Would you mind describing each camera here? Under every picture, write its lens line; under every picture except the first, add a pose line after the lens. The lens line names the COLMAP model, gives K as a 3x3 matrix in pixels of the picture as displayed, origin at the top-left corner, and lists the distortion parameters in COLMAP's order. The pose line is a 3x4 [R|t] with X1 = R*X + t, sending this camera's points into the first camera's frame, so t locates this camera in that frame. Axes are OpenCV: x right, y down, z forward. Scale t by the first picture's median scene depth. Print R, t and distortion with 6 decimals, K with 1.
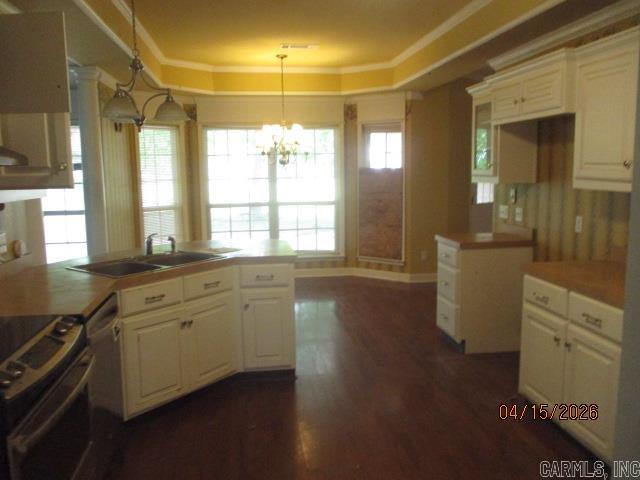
lens RADIAL K [[530.0, 0, 320.3], [0, 530.0, 240.4], [0, 0, 1]] dist [-0.011226, -0.003454]
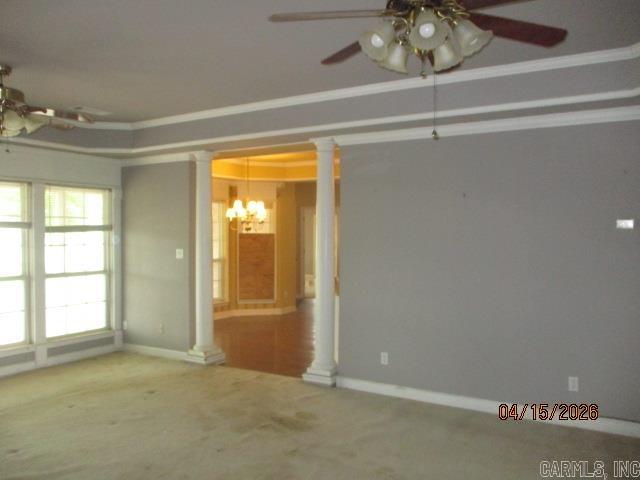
lens RADIAL K [[530.0, 0, 321.0], [0, 530.0, 239.3], [0, 0, 1]] dist [-0.011226, -0.003454]
pose [[0.626585, 0.006082, 0.779329, -0.851556], [0.089330, 0.992819, -0.079569, 0.002779], [-0.774217, 0.119474, 0.621542, 0.016956]]
